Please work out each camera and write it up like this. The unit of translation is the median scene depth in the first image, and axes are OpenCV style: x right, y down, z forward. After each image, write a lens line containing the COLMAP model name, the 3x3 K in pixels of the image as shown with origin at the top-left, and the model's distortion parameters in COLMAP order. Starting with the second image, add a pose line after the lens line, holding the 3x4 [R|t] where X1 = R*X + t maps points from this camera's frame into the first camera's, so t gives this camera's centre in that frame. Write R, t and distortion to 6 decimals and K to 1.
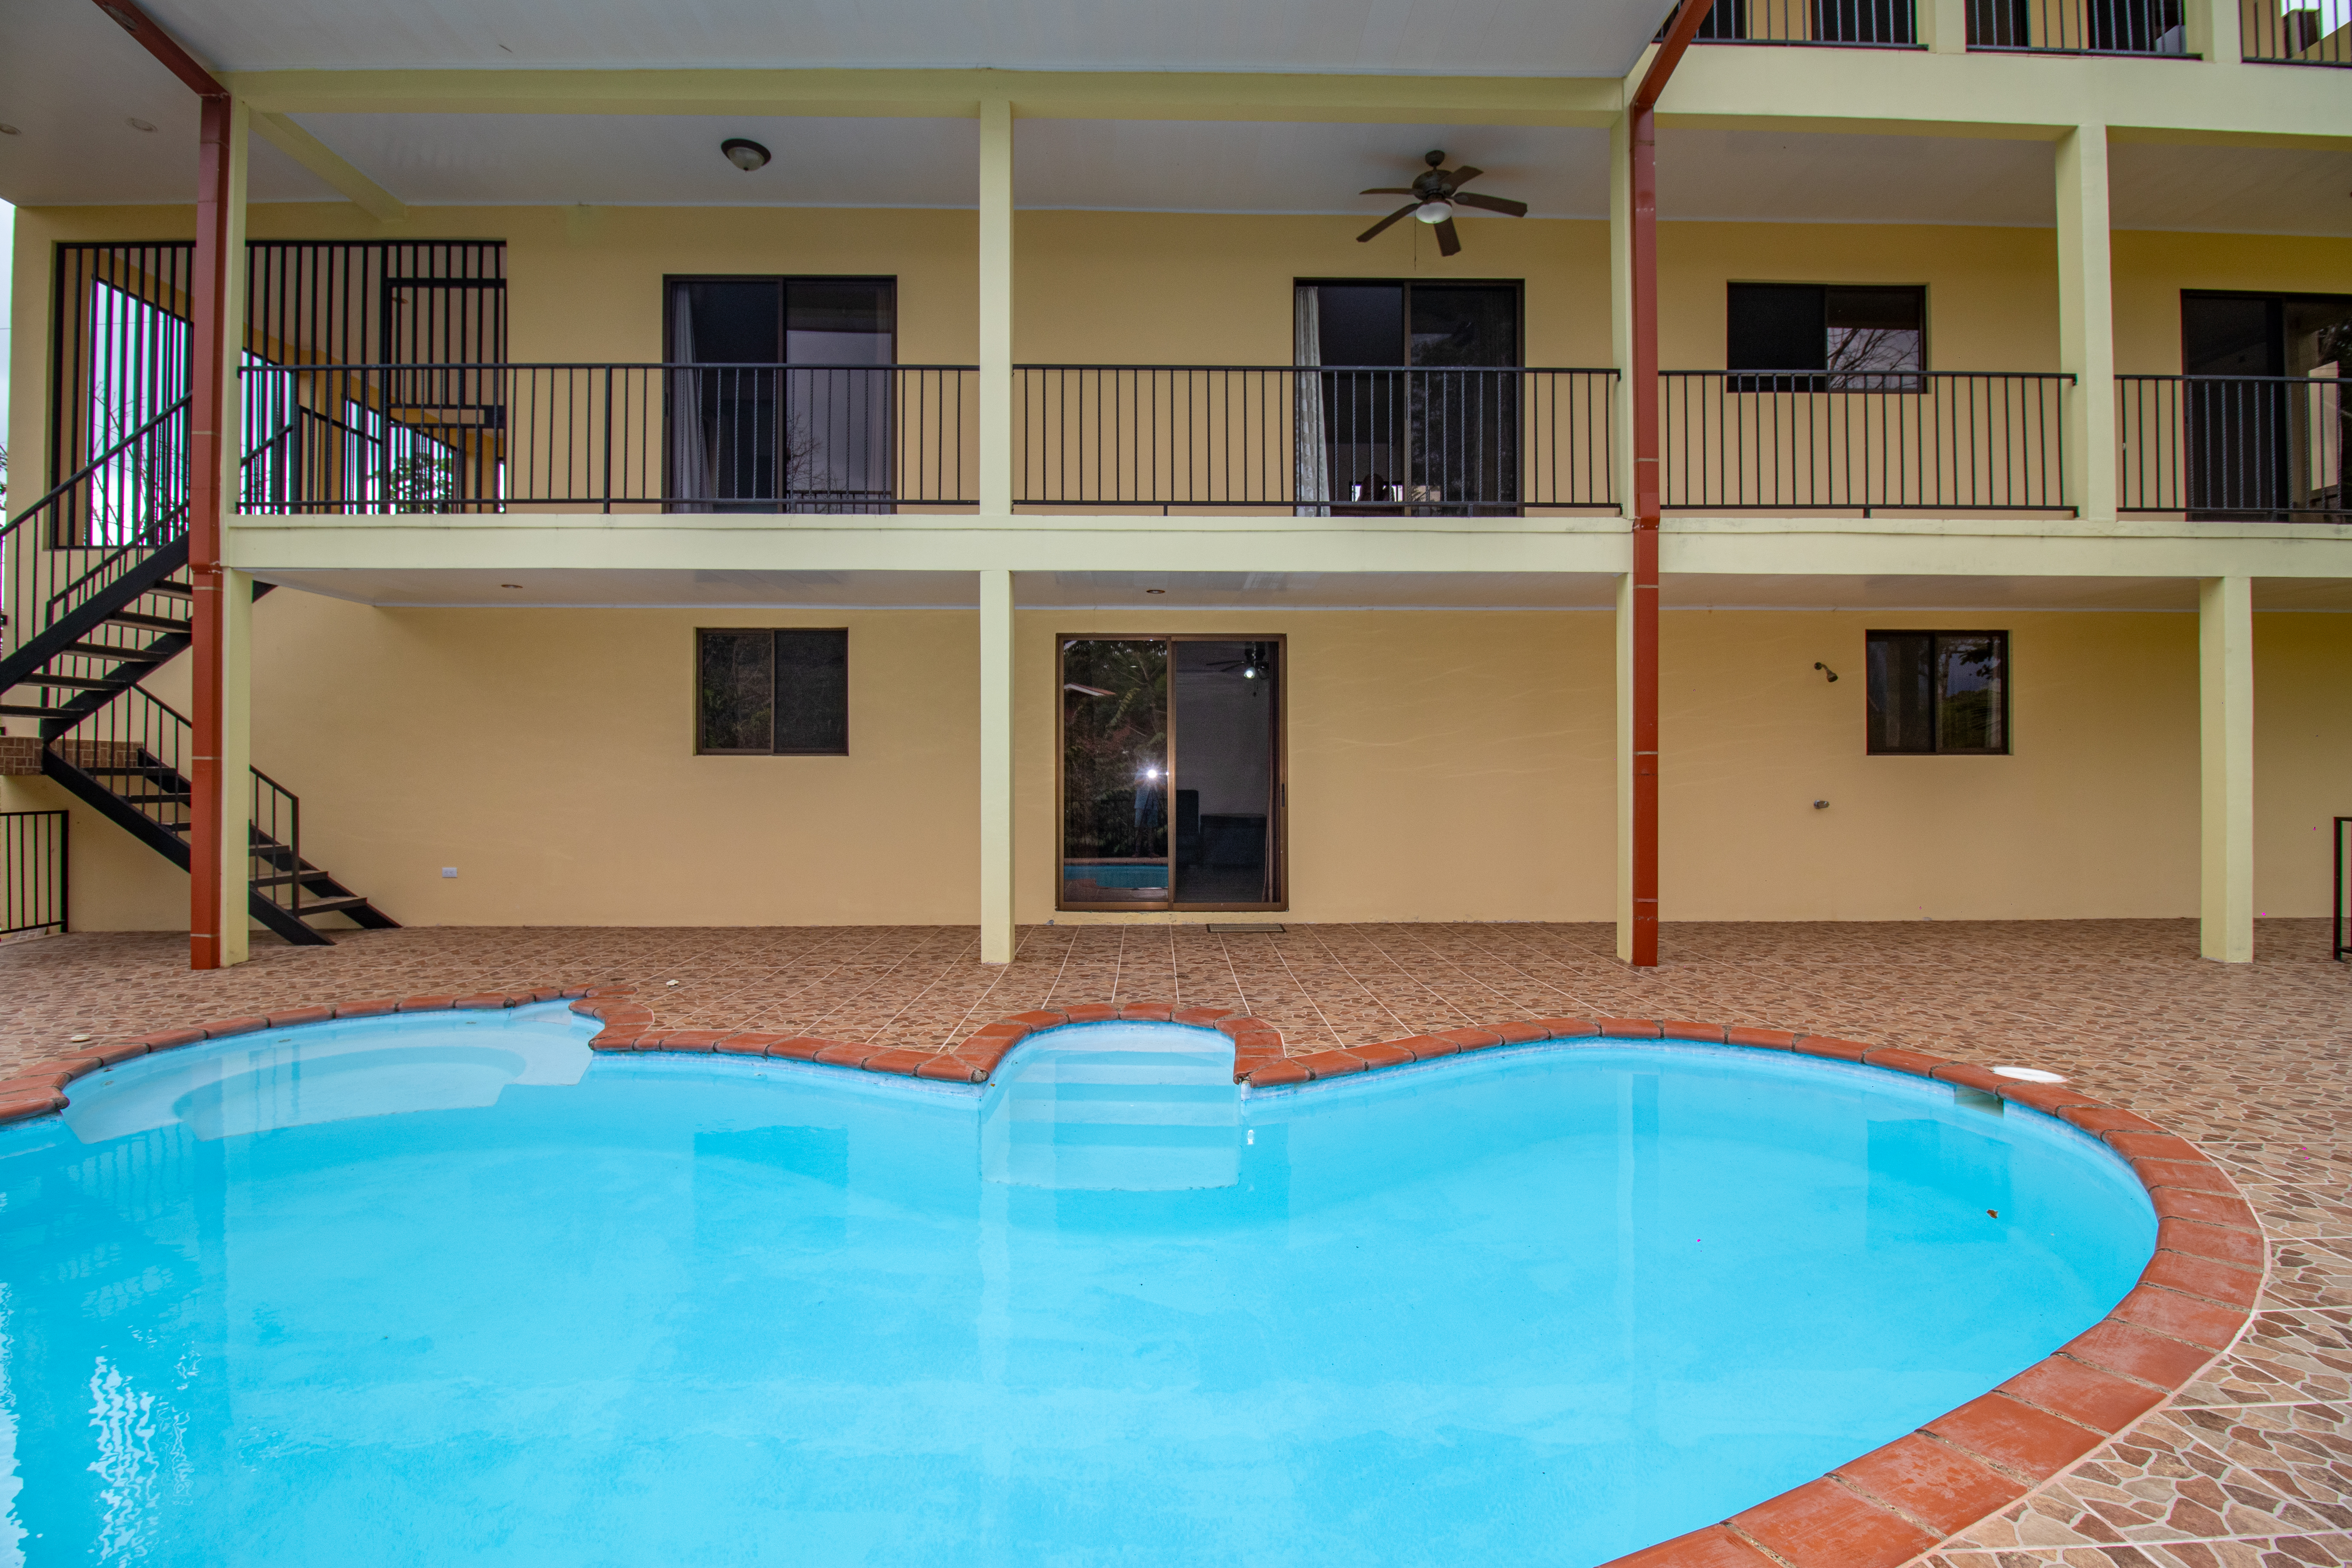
lens RADIAL K [[944.5, 0, 1175.7], [0, 944.5, 772.9], [0, 0, 1]] dist [-0.014808, -0.000573]
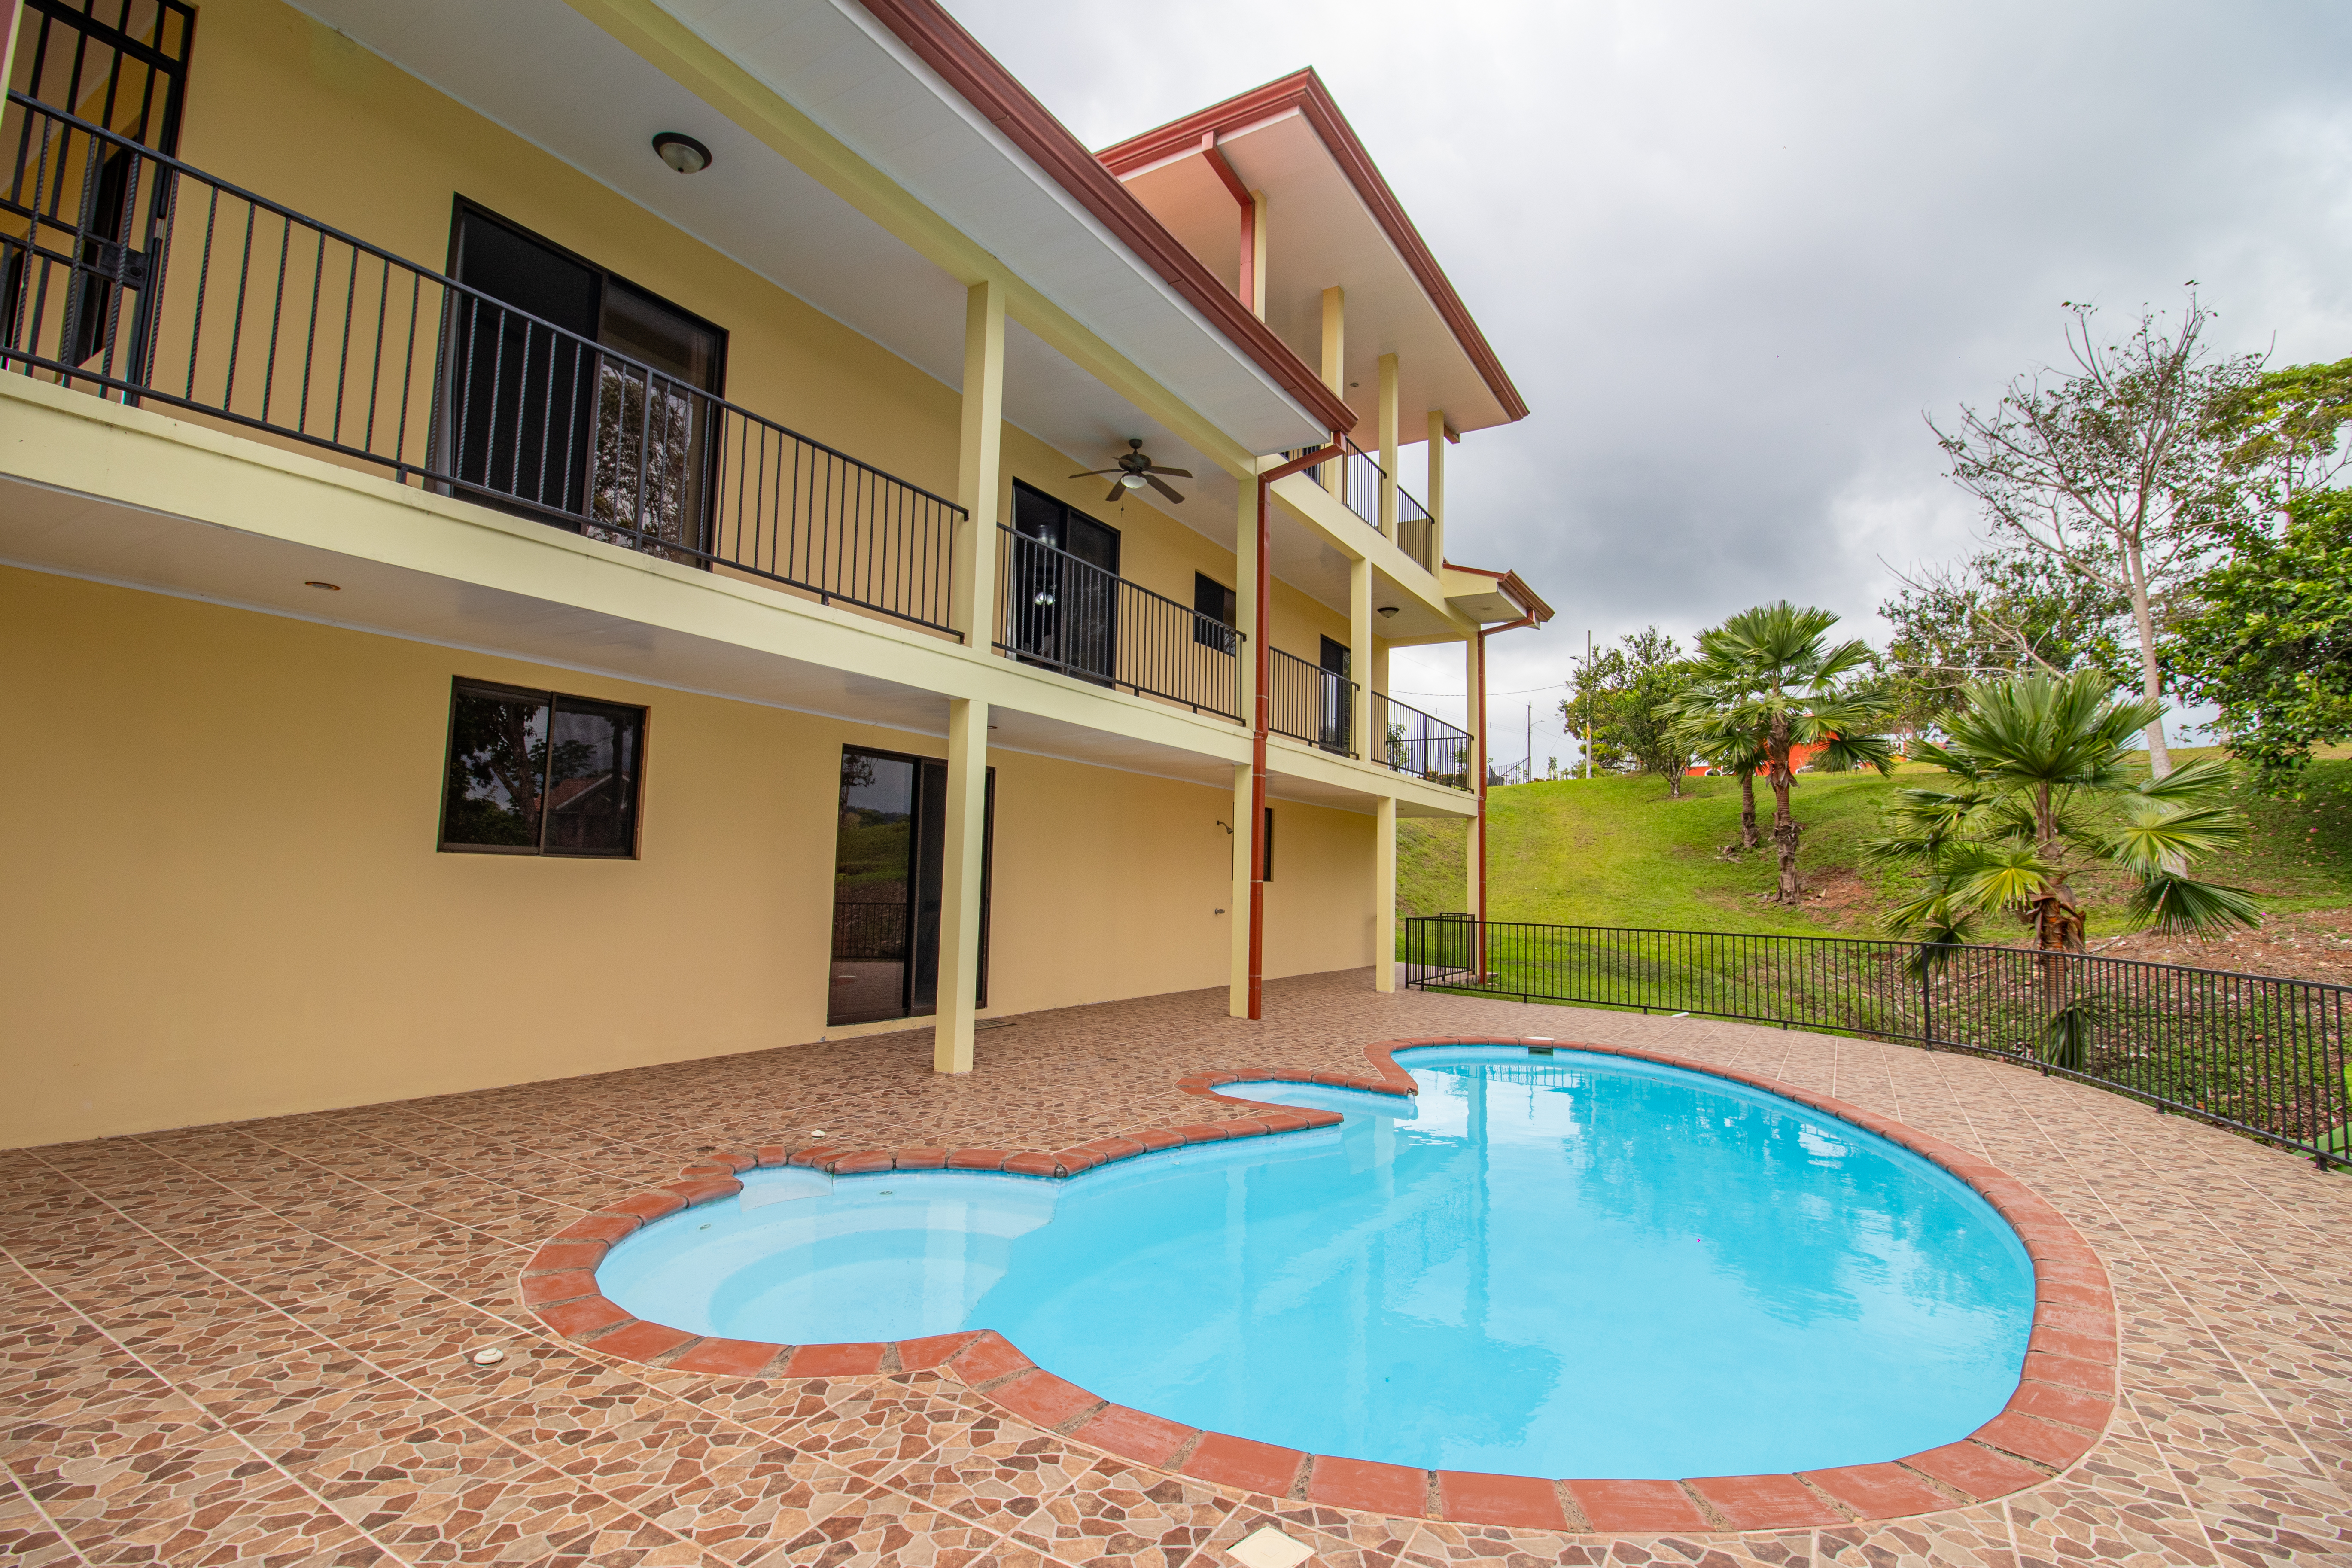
lens RADIAL K [[1083.9, 0, 1173.5], [0, 1083.9, 781.2], [0, 0, 1]] dist [-0.006050, -0.008221]
pose [[0.530188, 0.095964, 0.842432, -0.958423], [-0.032674, 0.995149, -0.092797, -0.012287], [-0.847250, 0.021674, 0.530751, 0.126234]]
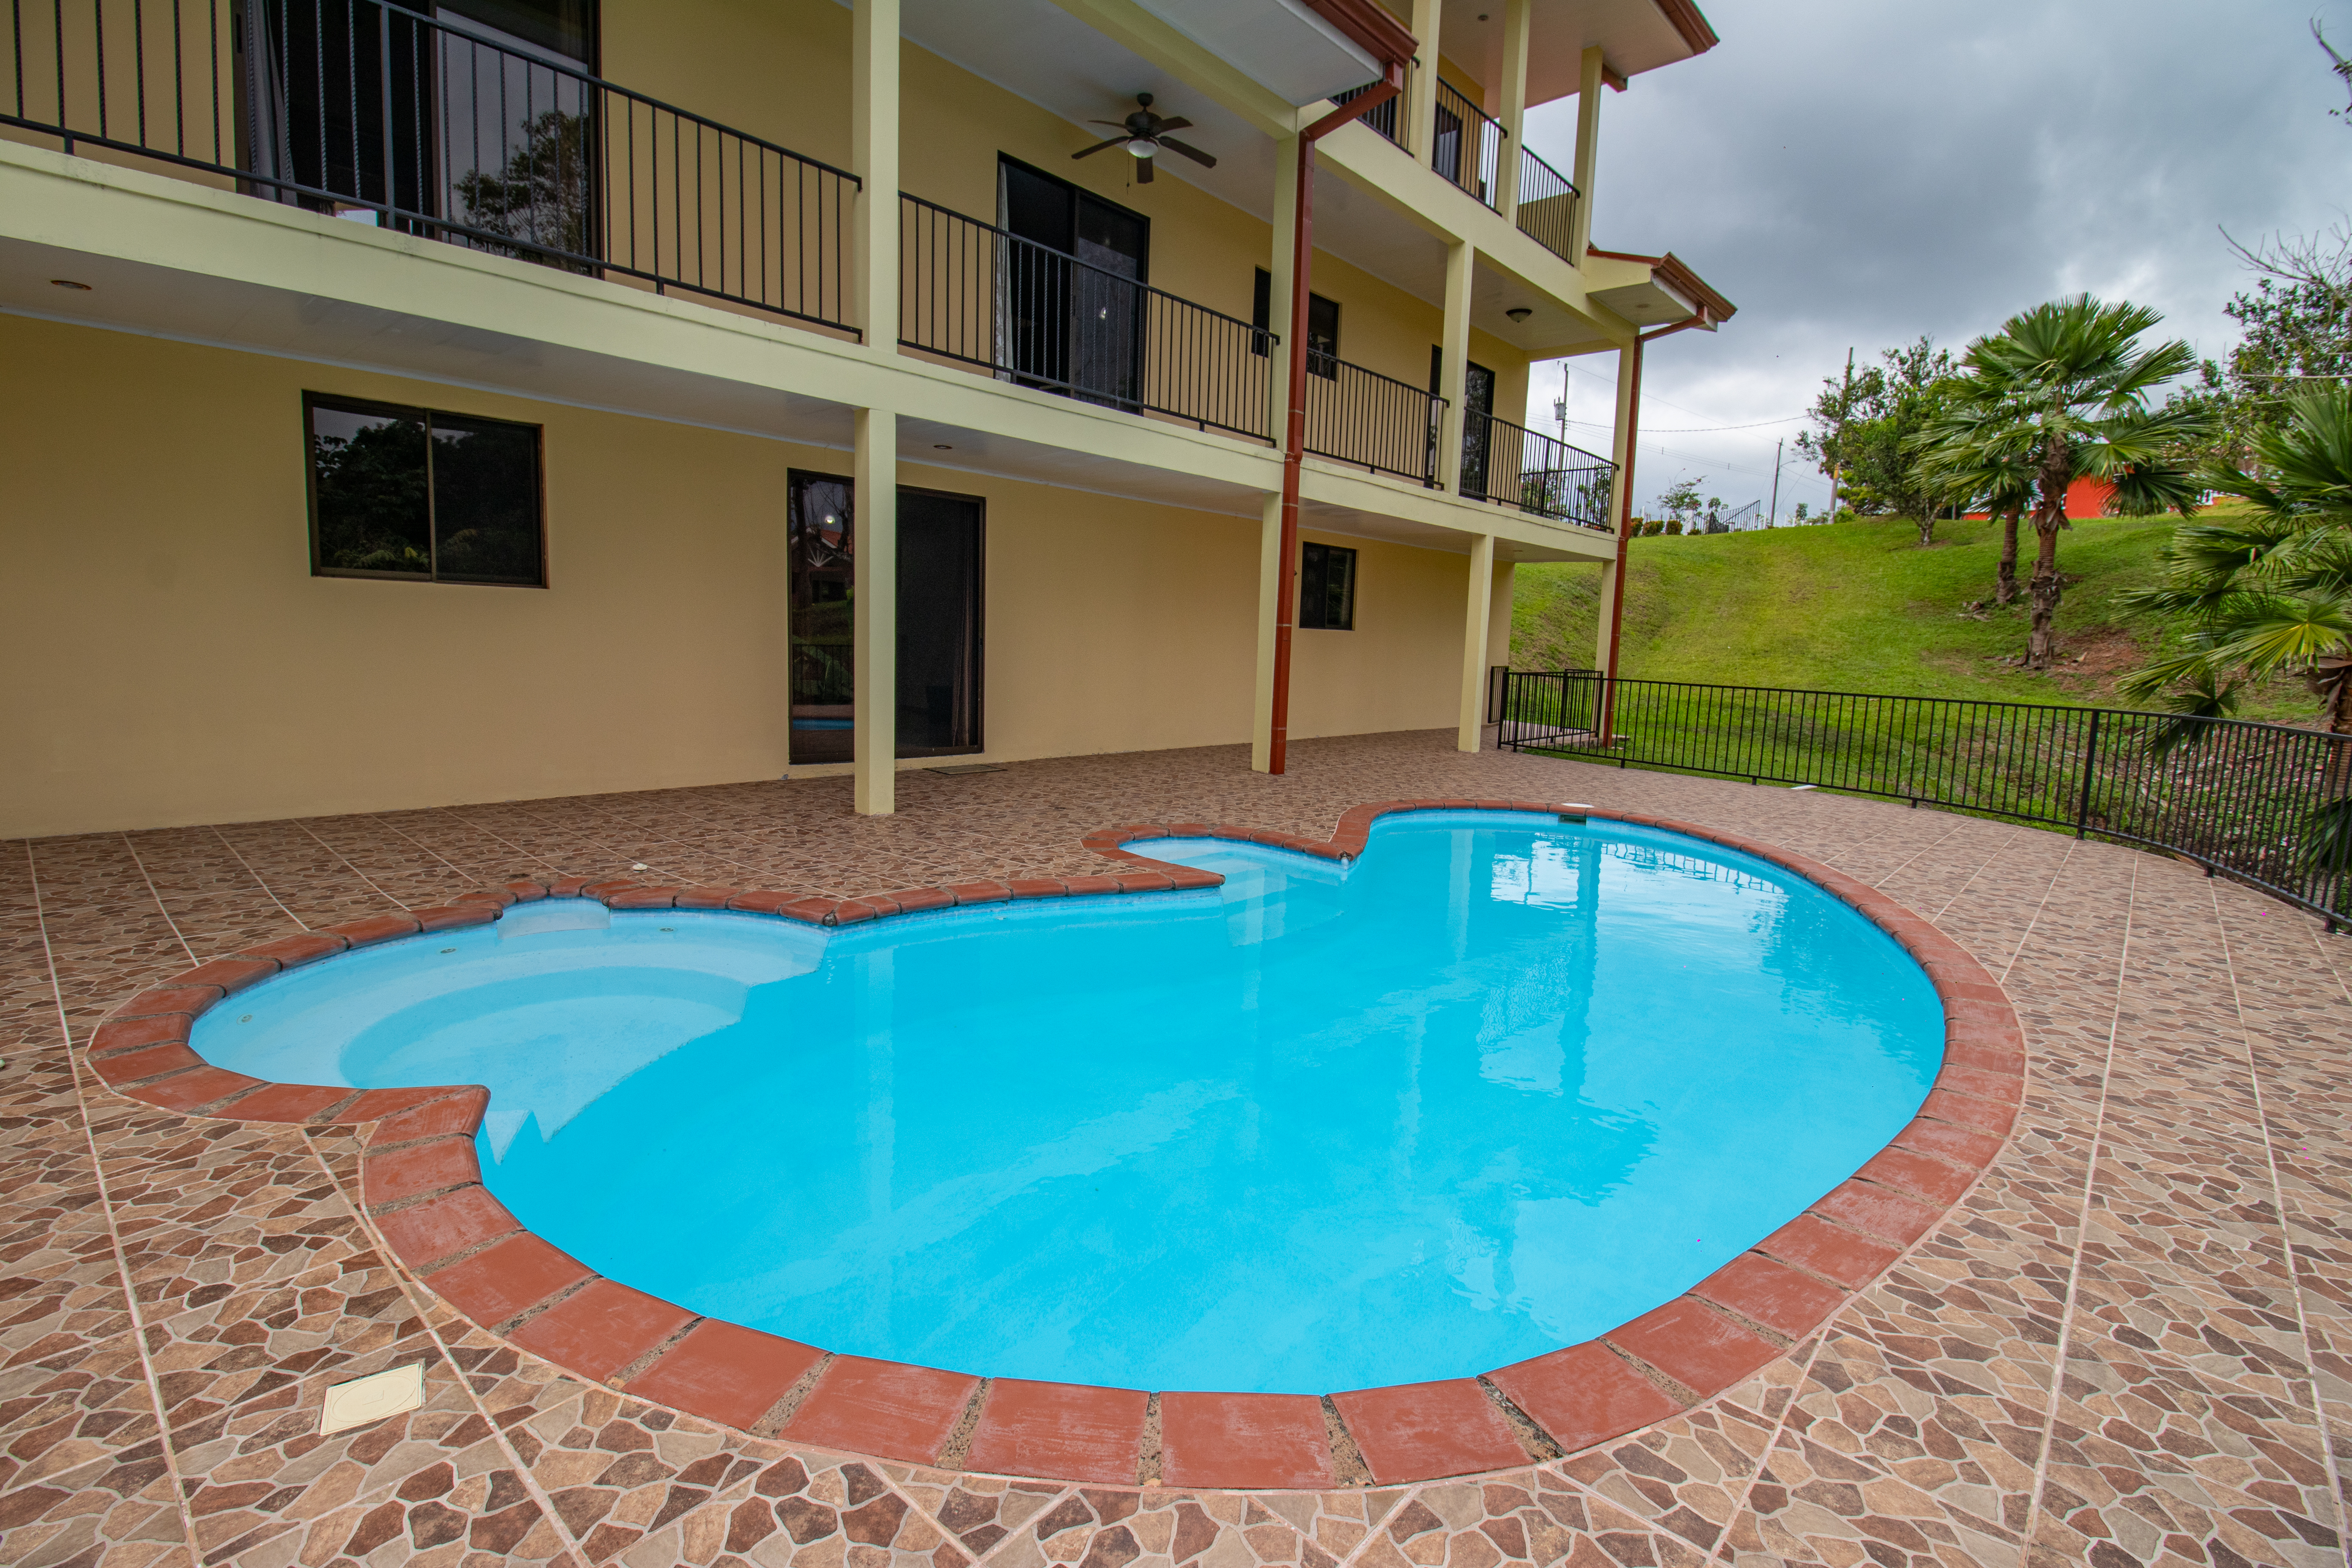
lens RADIAL K [[1083.9, 0, 1171.6], [0, 1083.9, 772.1], [0, 0, 1]] dist [-0.006050, -0.008221]
pose [[0.681141, -0.064442, 0.729311, -0.707105], [-0.042408, 0.990974, 0.127169, -0.000719], [-0.730923, -0.117548, 0.672260, -0.006507]]
